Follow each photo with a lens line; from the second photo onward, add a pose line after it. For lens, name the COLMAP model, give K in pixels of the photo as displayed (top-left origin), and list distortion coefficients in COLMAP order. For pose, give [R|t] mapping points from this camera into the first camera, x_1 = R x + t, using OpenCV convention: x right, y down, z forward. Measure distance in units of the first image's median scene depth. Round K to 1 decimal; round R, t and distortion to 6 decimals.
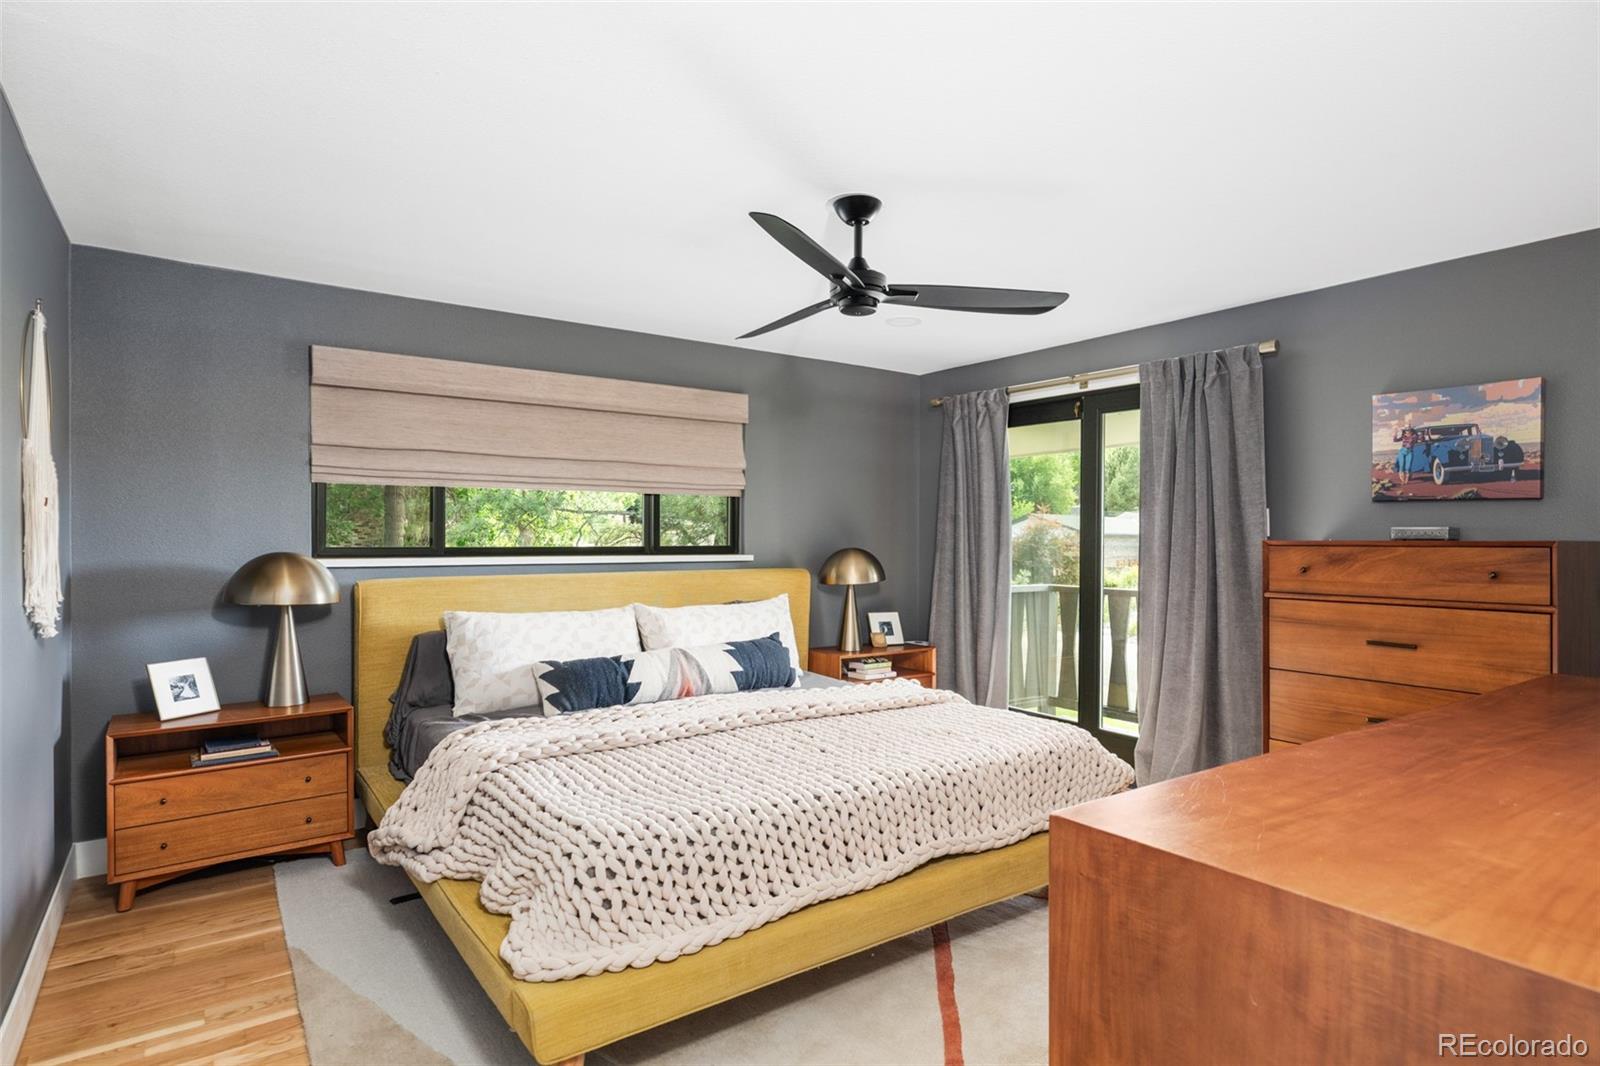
lens RADIAL K [[856.8, 0, 797.9], [0, 856.8, 540.4], [0, 0, 1]] dist [0.004543, 0.000170]
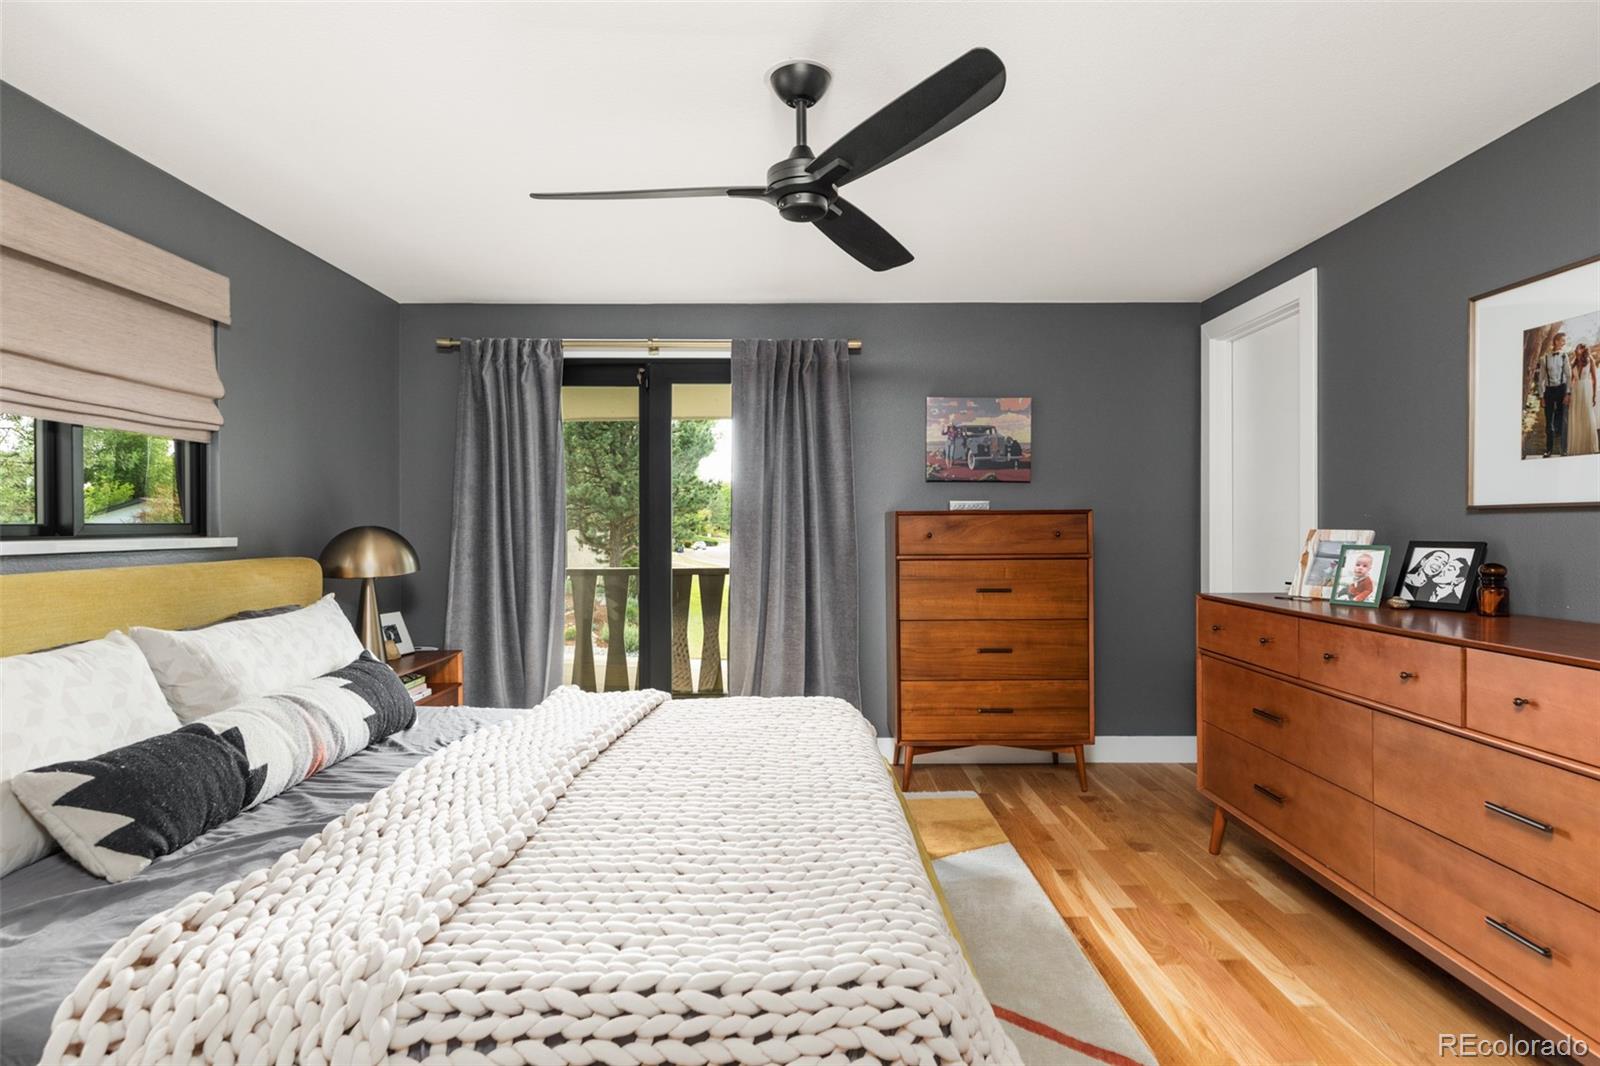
lens RADIAL K [[856.8, 0, 795.0], [0, 856.8, 522.4], [0, 0, 1]] dist [0.004543, 0.000170]
pose [[0.571484, -0.002711, 0.820609, -0.439665], [0.009837, 0.999945, -0.003547, 0.016599], [-0.820555, 0.010099, 0.571479, 0.409720]]
